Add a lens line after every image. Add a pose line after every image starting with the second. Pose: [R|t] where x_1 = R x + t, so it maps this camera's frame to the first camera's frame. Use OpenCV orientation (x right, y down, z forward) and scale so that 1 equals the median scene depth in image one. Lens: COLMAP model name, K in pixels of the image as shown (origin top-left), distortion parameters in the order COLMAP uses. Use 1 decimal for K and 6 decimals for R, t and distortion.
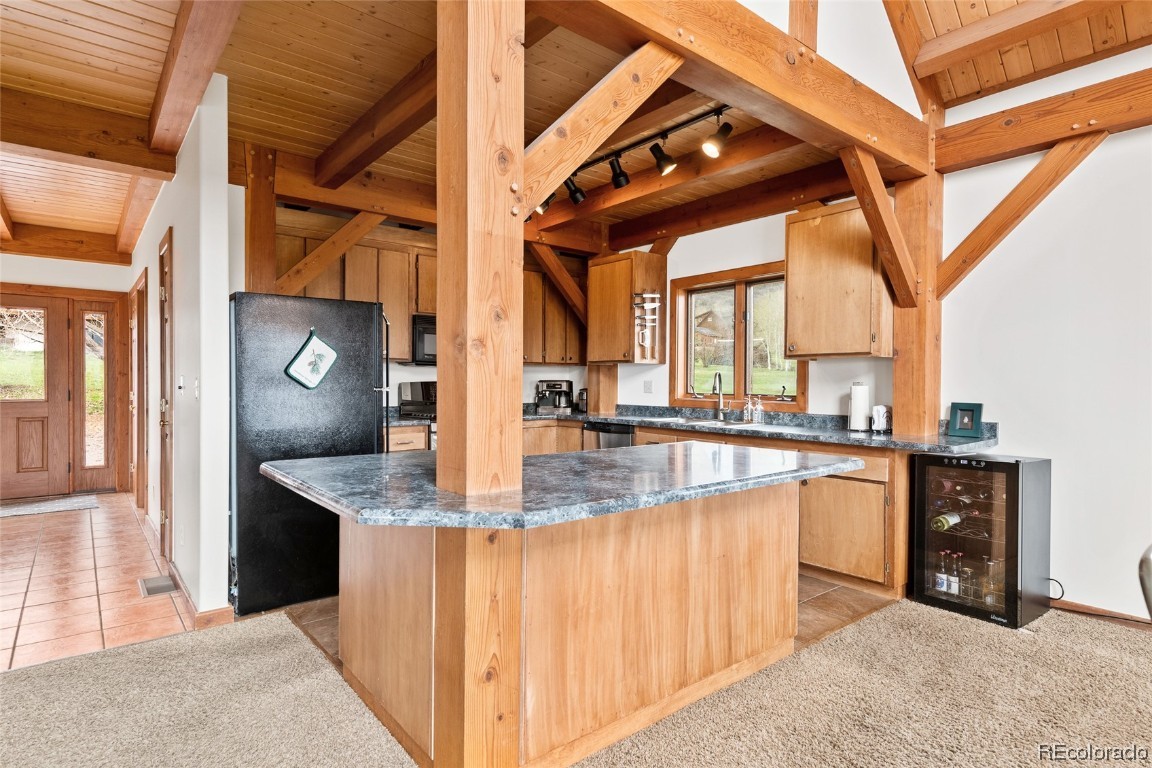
lens RADIAL K [[601.0, 0, 572.5], [0, 601.0, 384.1], [0, 0, 1]] dist [0.020181, -0.000170]
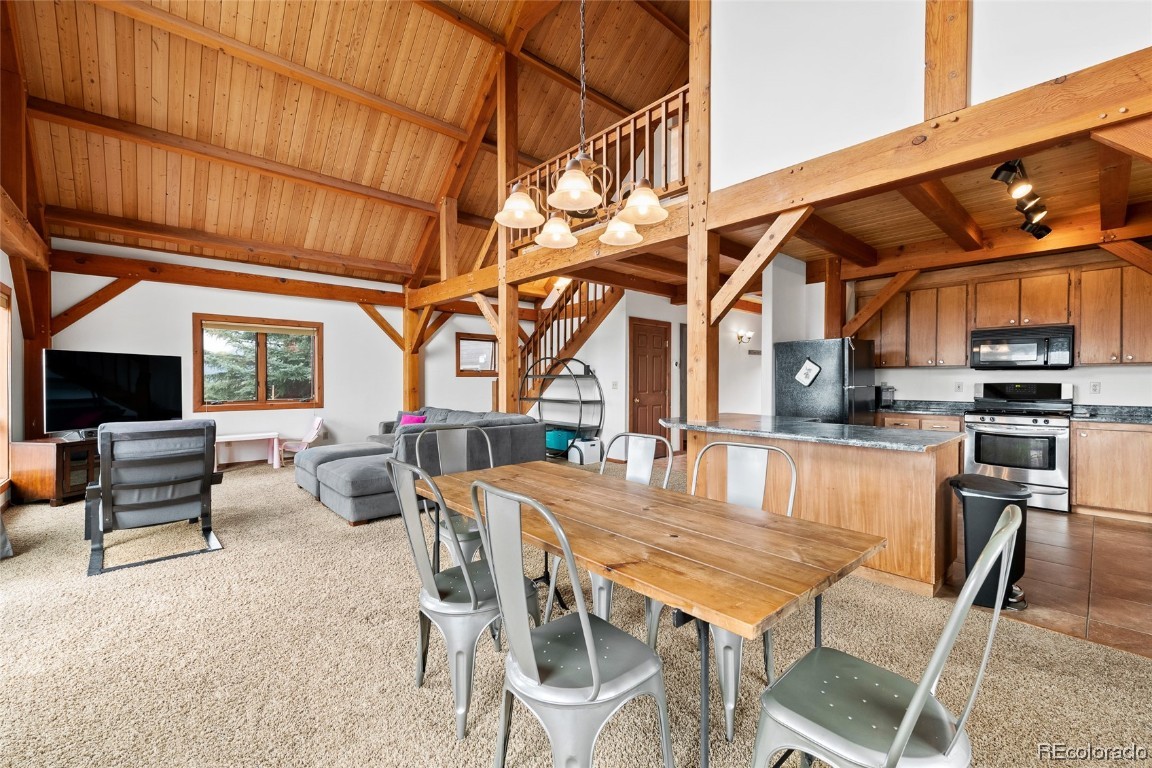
lens RADIAL K [[476.0, 0, 577.4], [0, 476.0, 382.9], [0, 0, 1]] dist [0.012609, -0.002894]
pose [[0.051720, 0.003029, -0.998657, 0.916091], [-0.003744, 0.999989, 0.002839, -0.004832], [0.998655, 0.003592, 0.051730, 0.136546]]
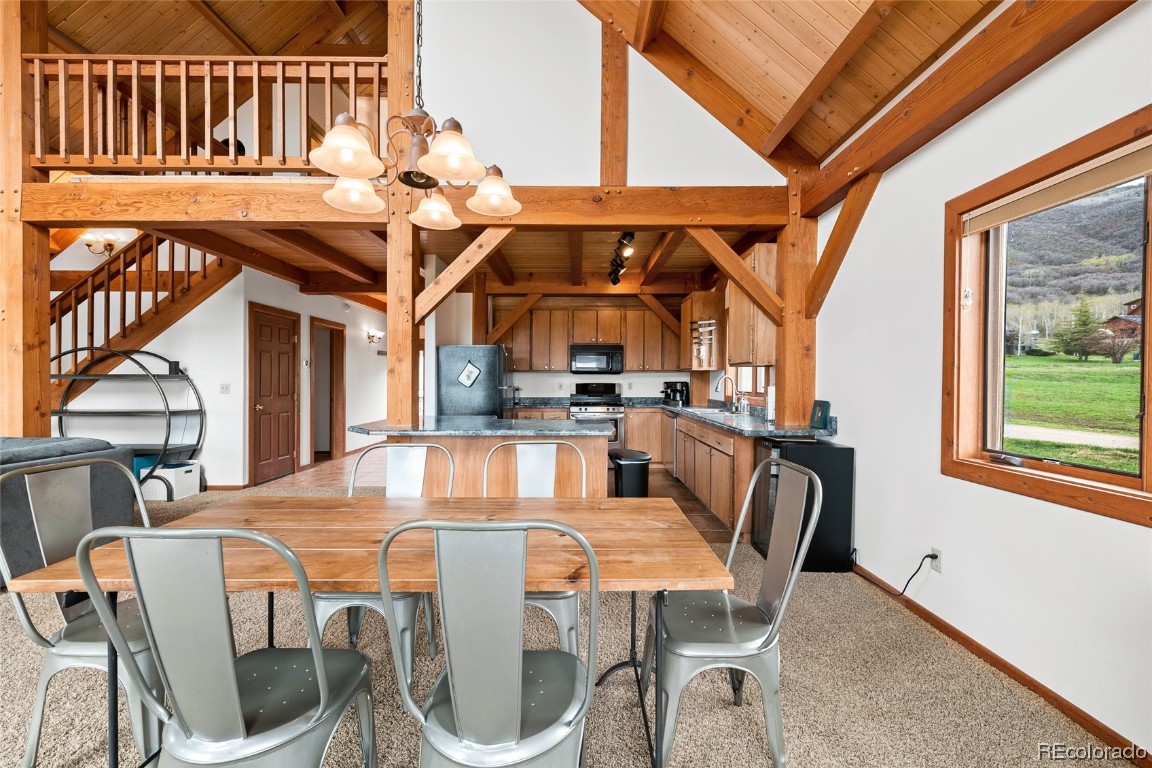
lens RADIAL K [[476.0, 0, 581.0], [0, 476.0, 383.5], [0, 0, 1]] dist [0.012609, -0.002894]
pose [[0.781728, -0.001099, -0.623619, 0.787073], [0.001569, 0.999999, 0.000205, -0.004701], [0.623618, -0.001139, 0.781728, -0.067948]]
